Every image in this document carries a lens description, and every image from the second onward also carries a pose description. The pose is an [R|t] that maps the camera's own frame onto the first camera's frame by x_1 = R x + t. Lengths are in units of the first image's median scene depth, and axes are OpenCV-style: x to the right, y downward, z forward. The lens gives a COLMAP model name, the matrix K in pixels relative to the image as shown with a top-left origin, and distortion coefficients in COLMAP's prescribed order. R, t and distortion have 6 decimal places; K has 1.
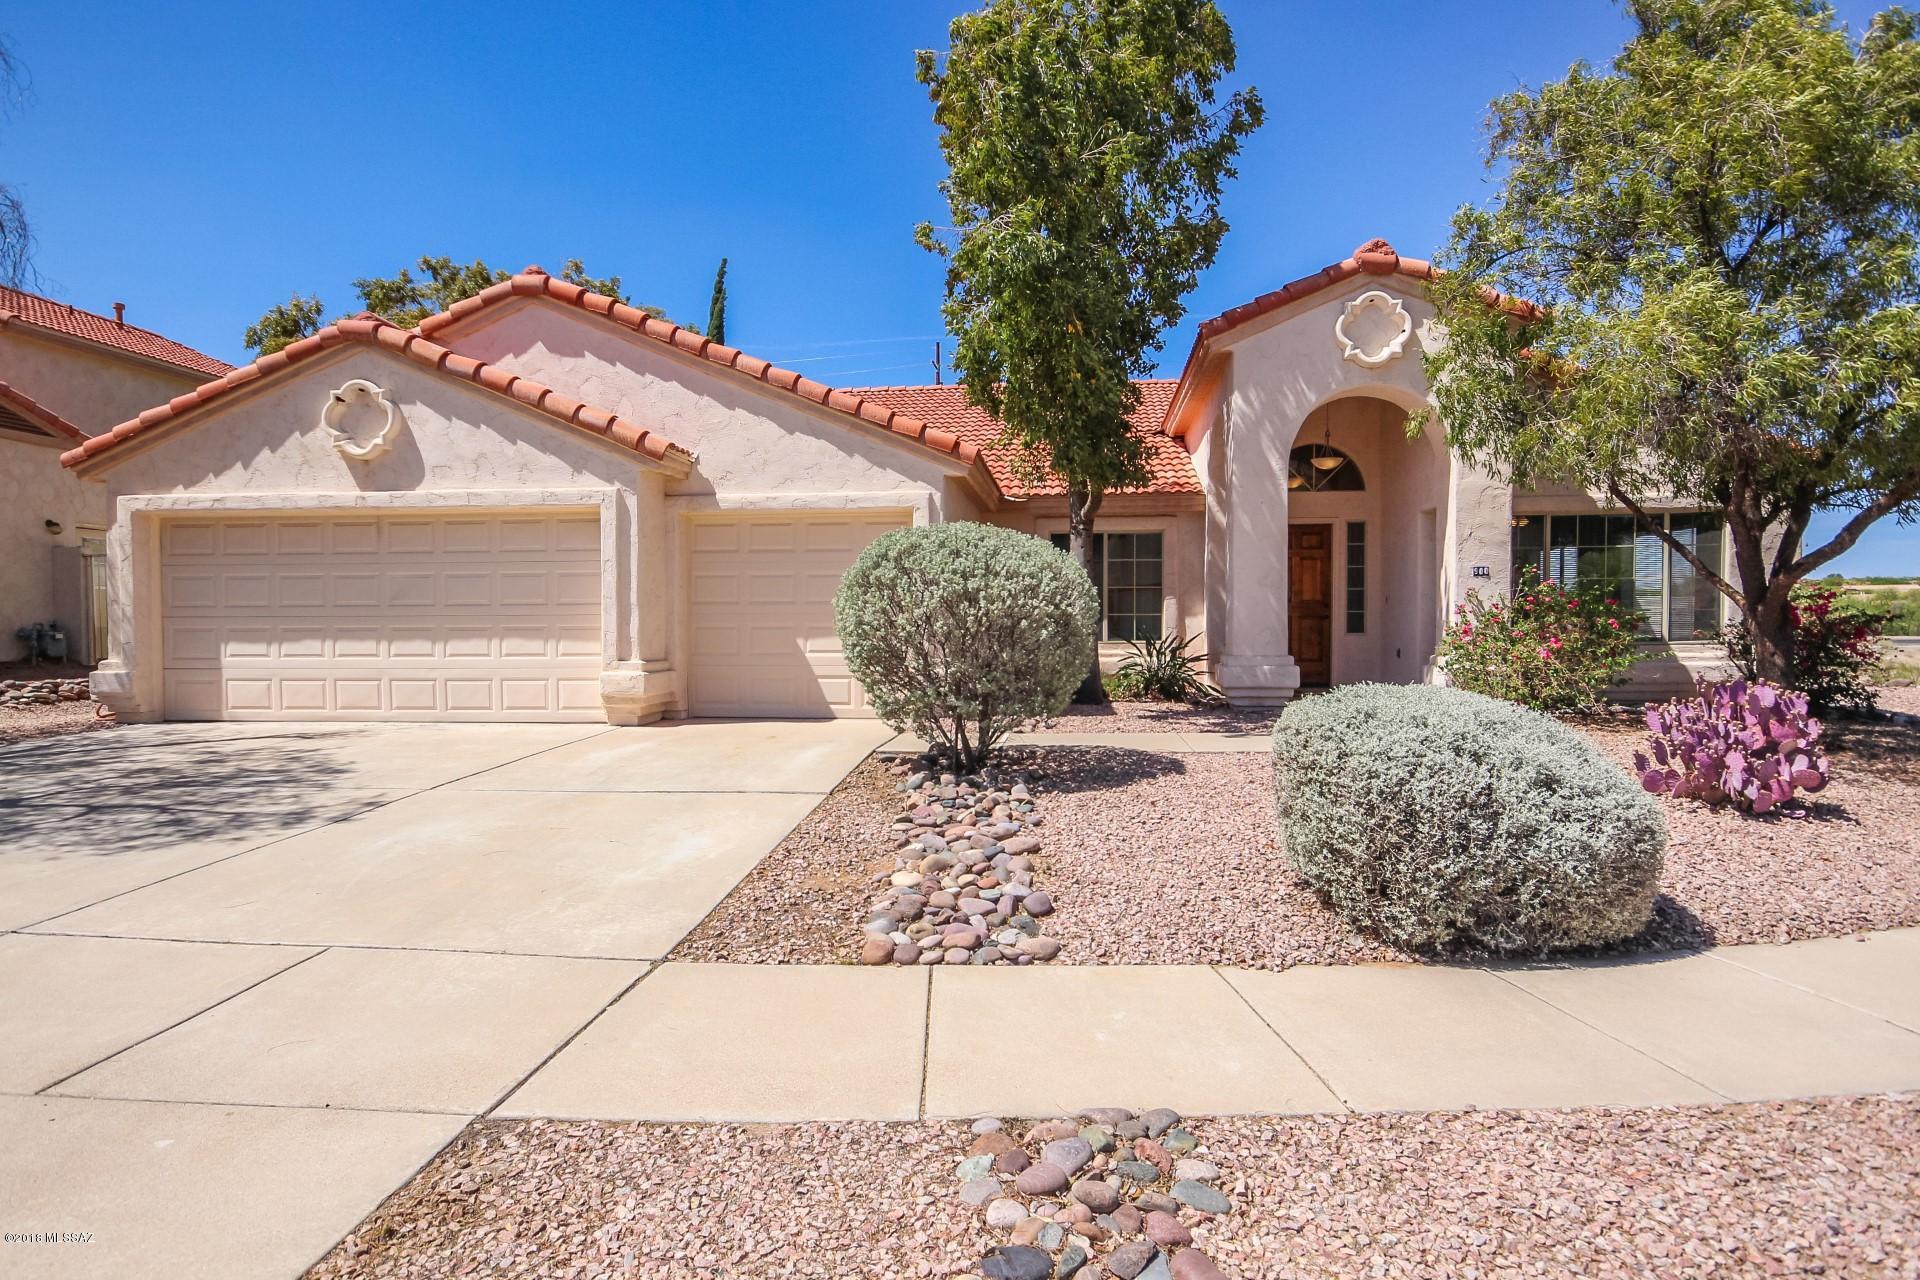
lens RADIAL K [[1046.7, 0, 954.7], [0, 1046.7, 636.6], [0, 0, 1]] dist [-0.001563, 0.000568]
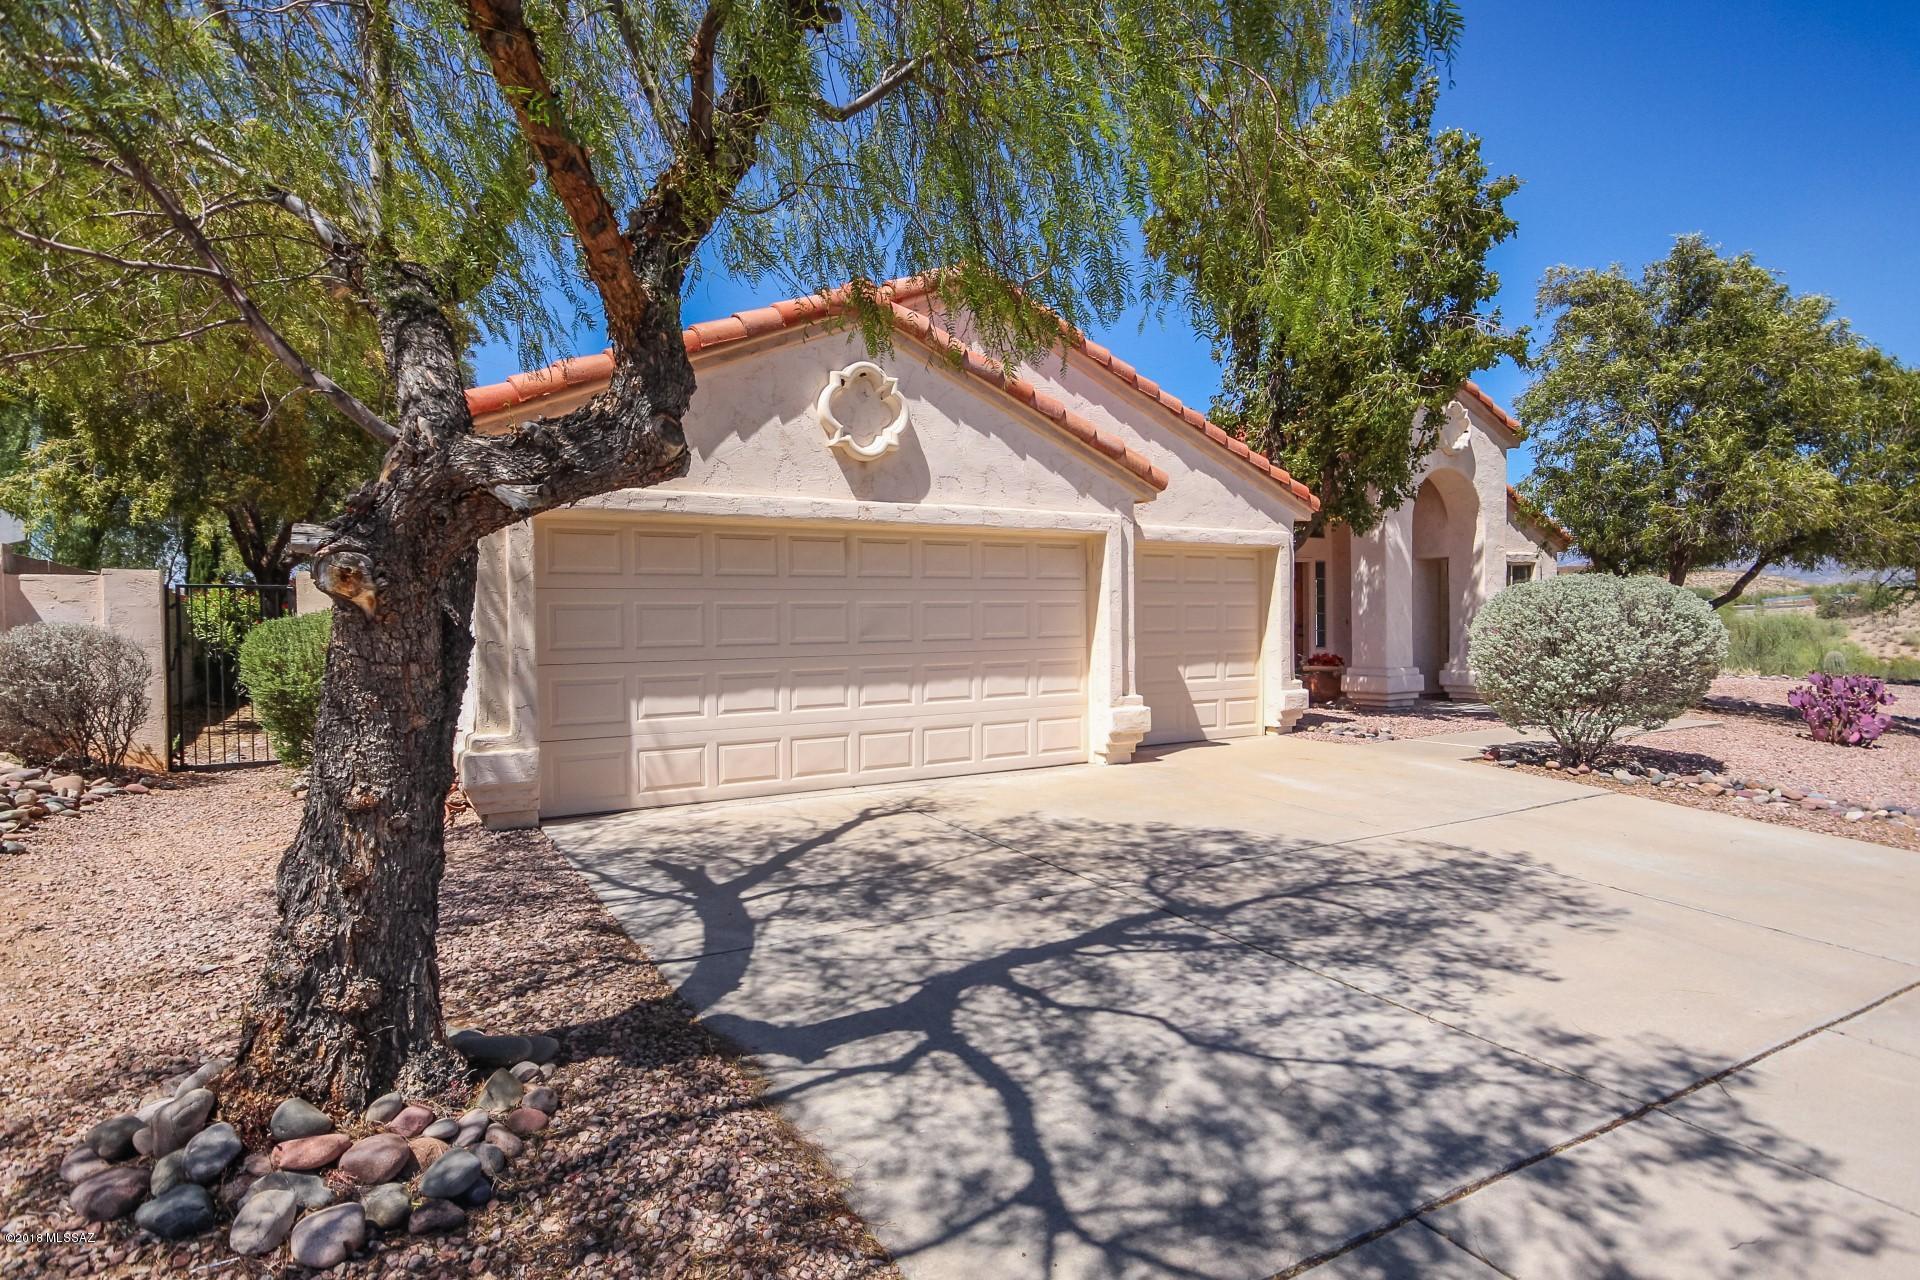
lens RADIAL K [[1046.7, 0, 959.9], [0, 1046.7, 632.3], [0, 0, 1]] dist [-0.001563, 0.000568]
pose [[0.803309, -0.012309, 0.595435, -0.974687], [0.023132, 0.999677, -0.010541, -0.027333], [-0.595112, 0.022241, 0.803335, 0.310215]]
